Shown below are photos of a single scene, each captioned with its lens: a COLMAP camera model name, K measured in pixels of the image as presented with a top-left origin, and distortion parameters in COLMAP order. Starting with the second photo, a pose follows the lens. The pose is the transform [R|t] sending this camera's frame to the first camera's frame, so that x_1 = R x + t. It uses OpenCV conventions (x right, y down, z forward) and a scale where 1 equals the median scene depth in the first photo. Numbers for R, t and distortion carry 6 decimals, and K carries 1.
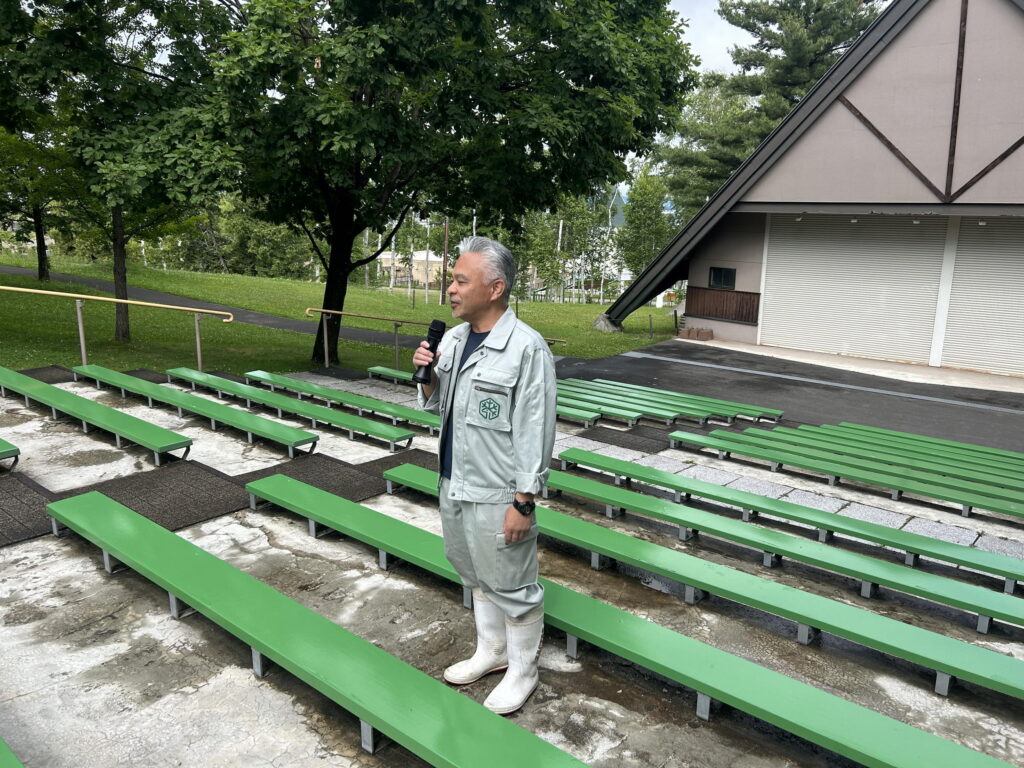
lens RADIAL K [[768.0, 0, 513.4], [0, 768.0, 383.7], [0, 0, 1]] dist [-0.008088, -0.001849]
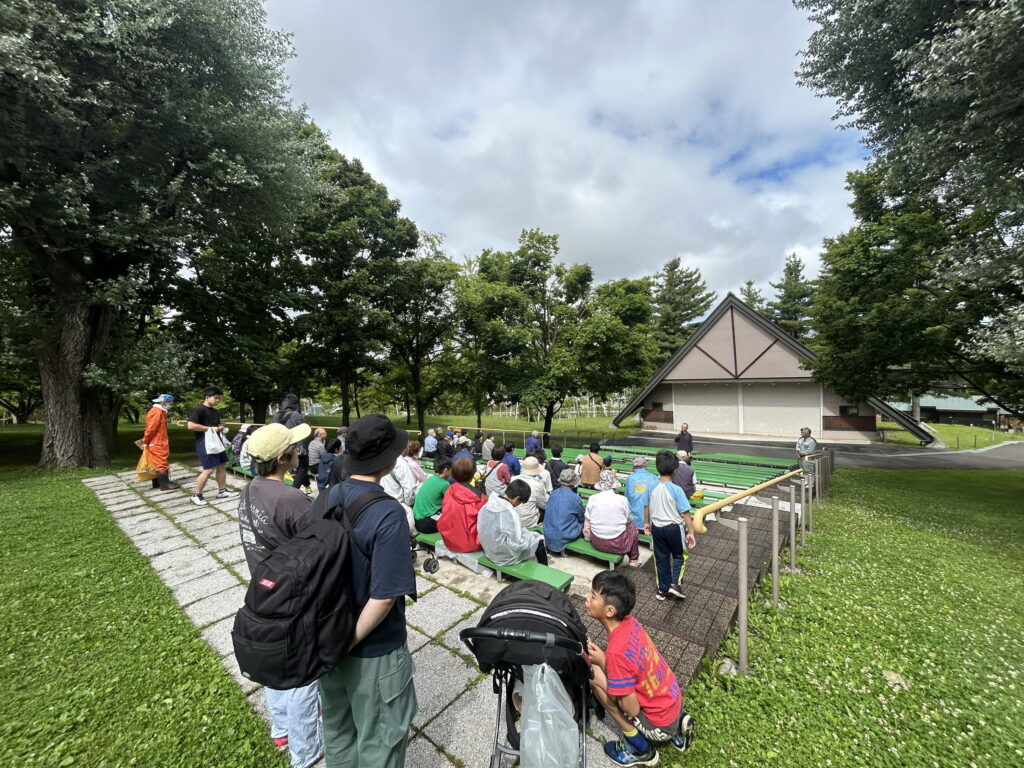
lens RADIAL K [[408.6, 0, 508.9], [0, 408.6, 385.8], [0, 0, 1]] dist [0.001057, 0.000016]
pose [[0.998004, -0.063082, -0.003074, -0.245803], [0.061450, 0.981123, -0.183360, 0.024235], [0.014583, 0.182805, 0.983041, -0.446373]]
